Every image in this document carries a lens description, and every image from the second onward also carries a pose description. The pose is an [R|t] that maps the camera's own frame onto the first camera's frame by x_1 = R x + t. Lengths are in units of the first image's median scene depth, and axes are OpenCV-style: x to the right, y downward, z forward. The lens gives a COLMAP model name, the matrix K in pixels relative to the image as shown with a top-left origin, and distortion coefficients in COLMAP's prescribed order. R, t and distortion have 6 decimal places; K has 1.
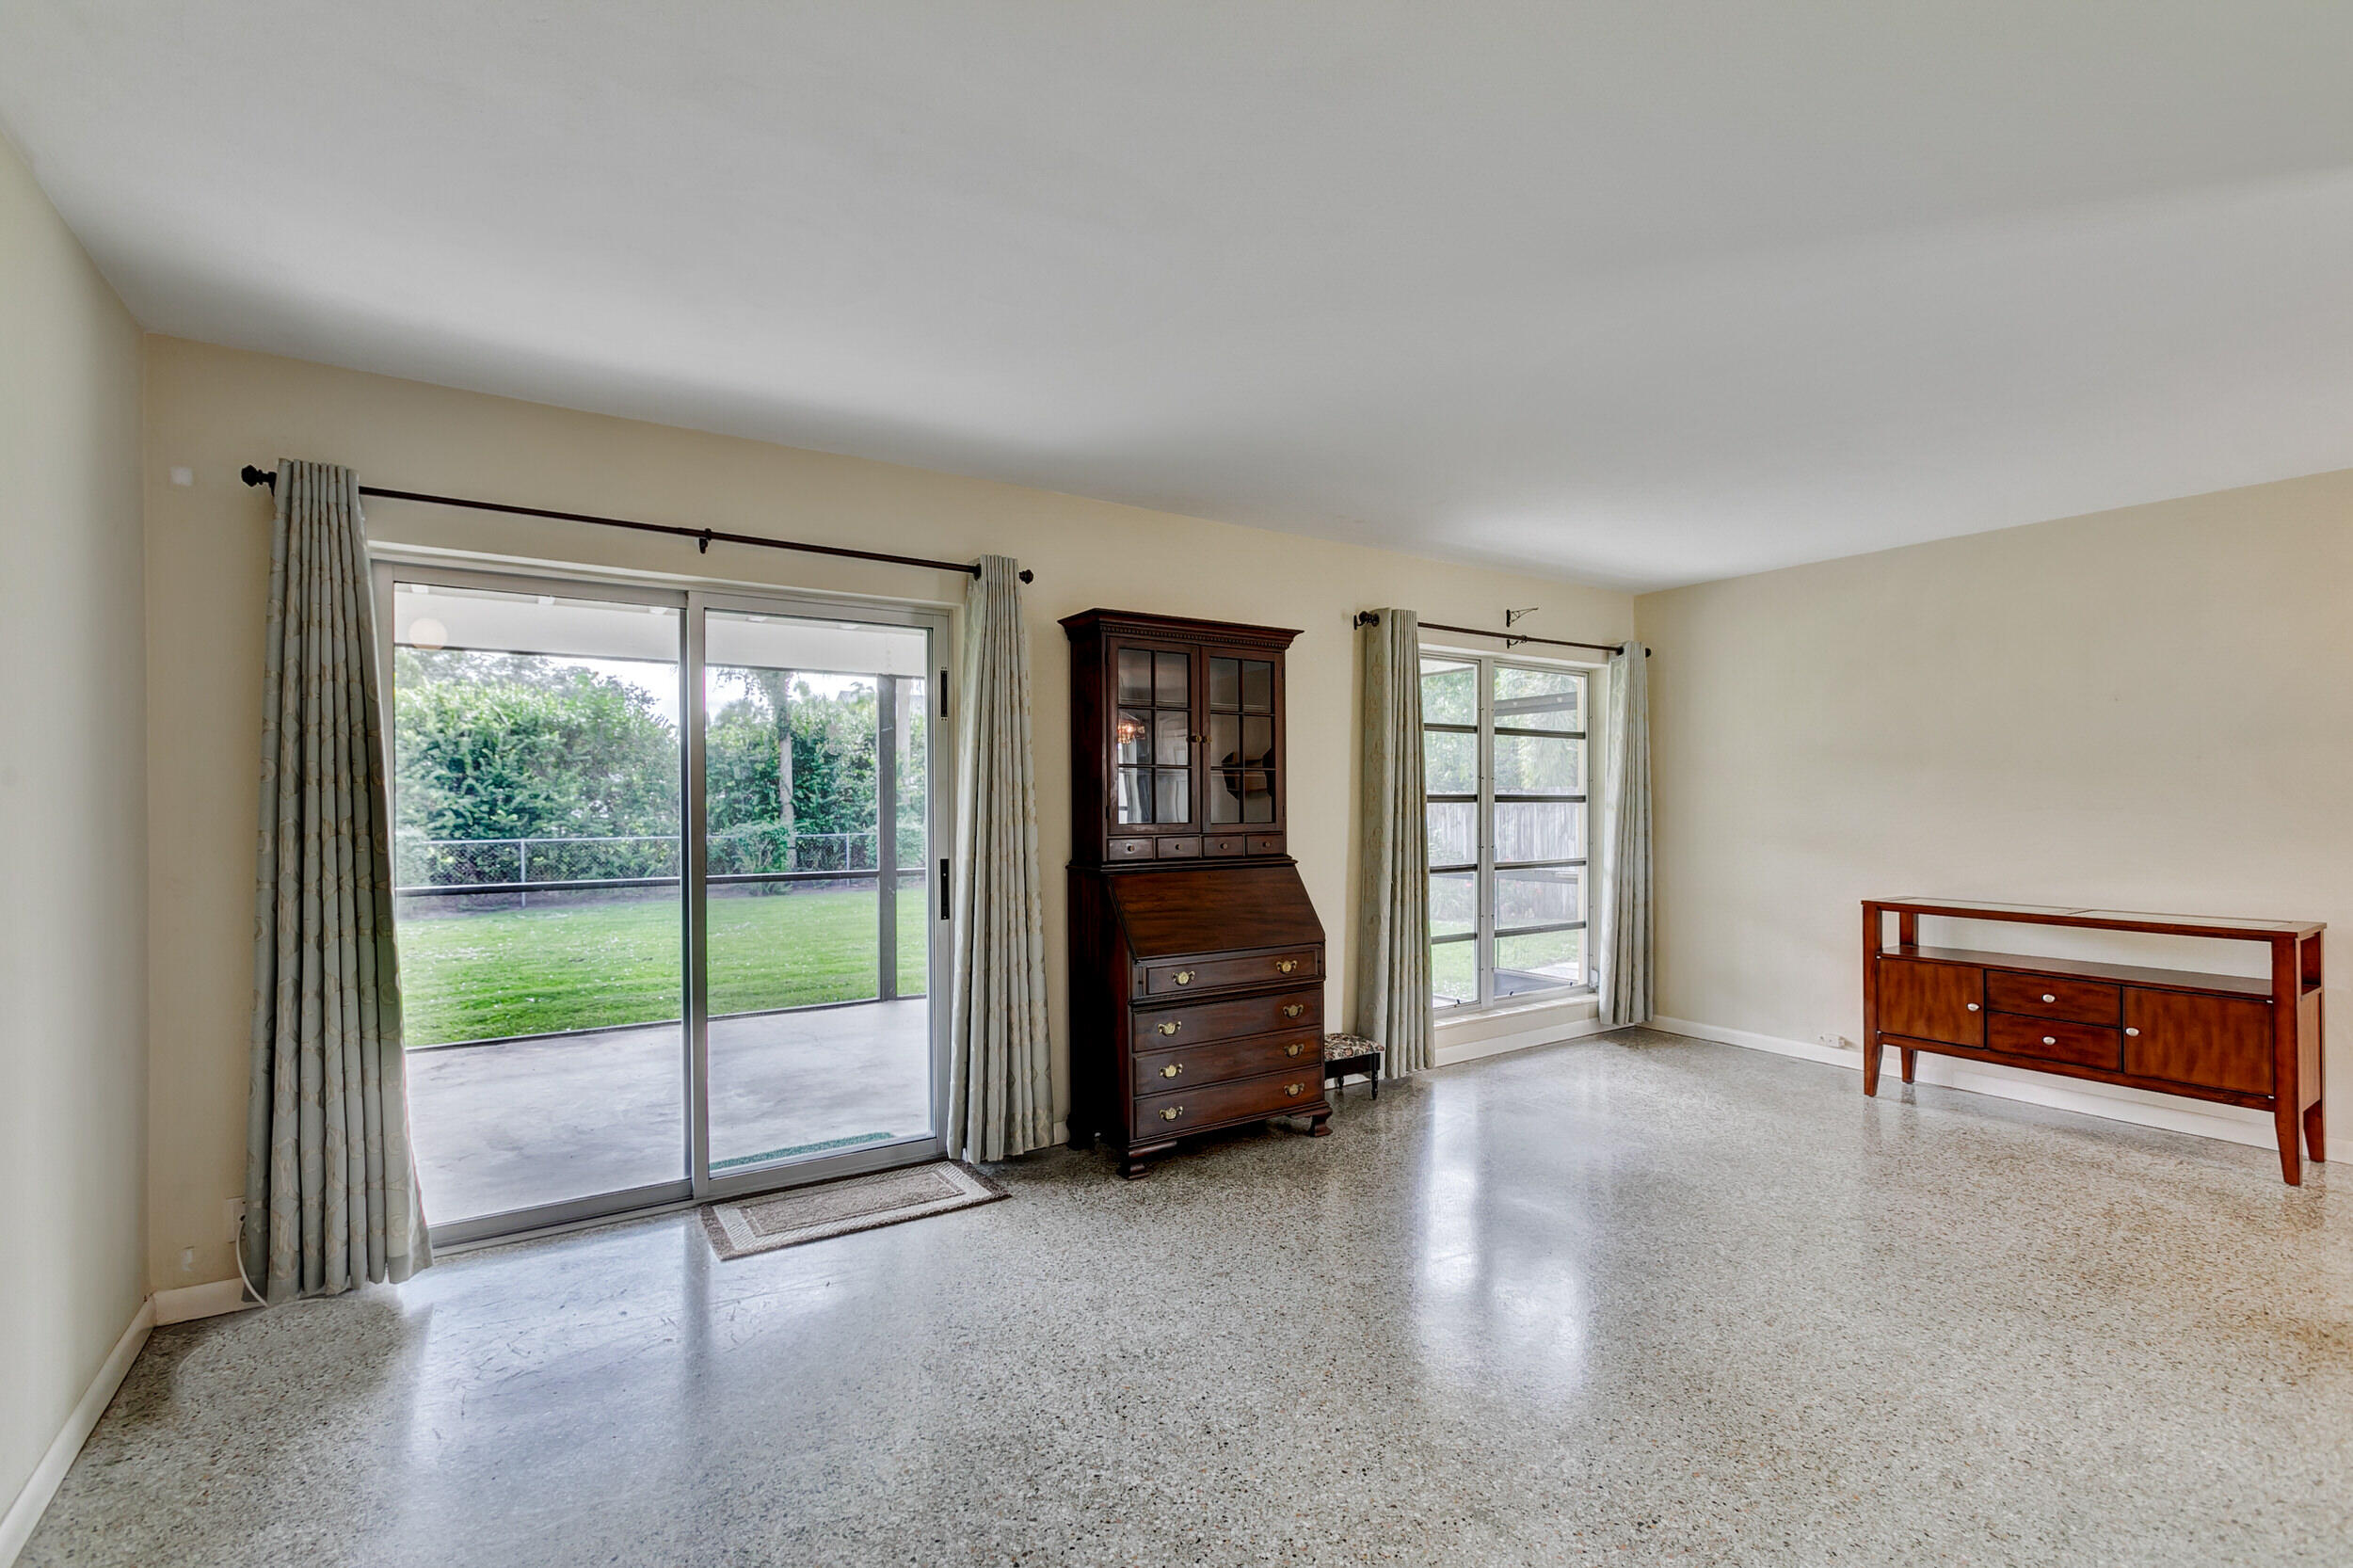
lens RADIAL K [[1062.9, 0, 1170.4], [0, 1062.9, 810.3], [0, 0, 1]] dist [0.001402, 0.000606]
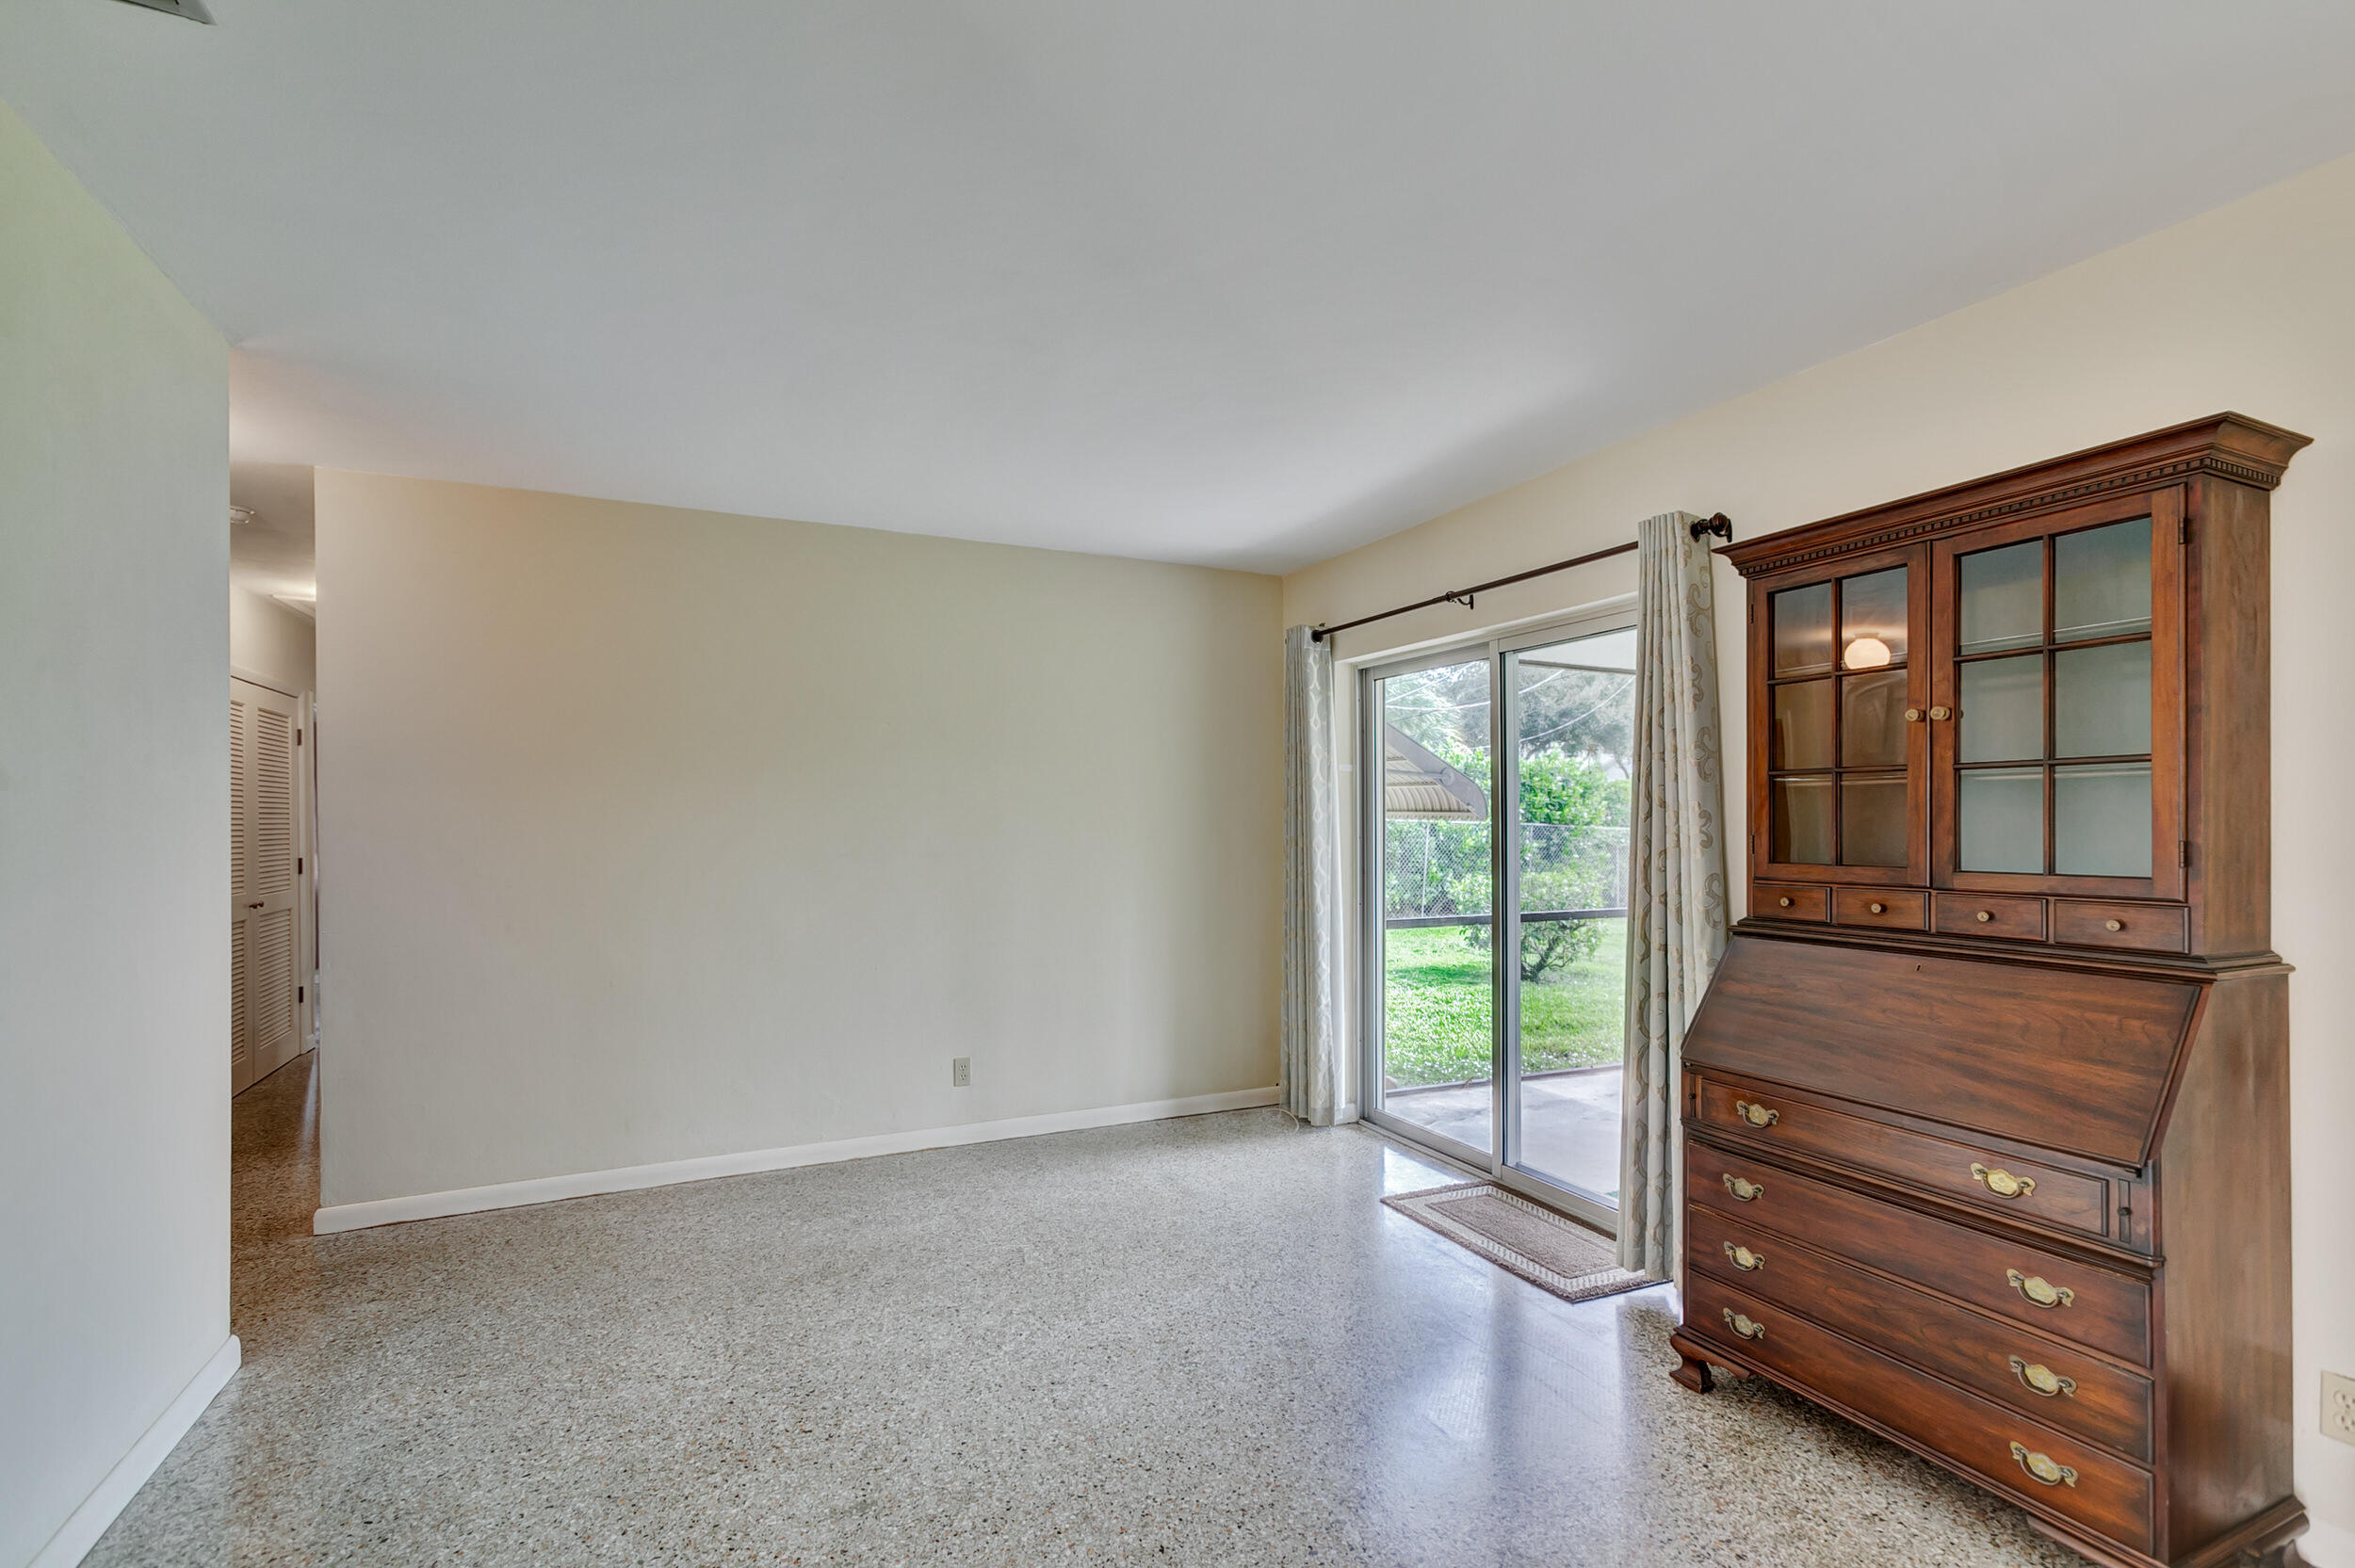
lens RADIAL K [[1063.6, 0, 1171.3], [0, 1063.6, 810.3], [0, 0, 1]] dist [0.001402, 0.000606]
pose [[-0.145116, -0.009722, -0.989367, 1.321490], [-0.004581, 0.999948, -0.009154, -0.023846], [0.989404, 0.003204, -0.145153, 1.477205]]
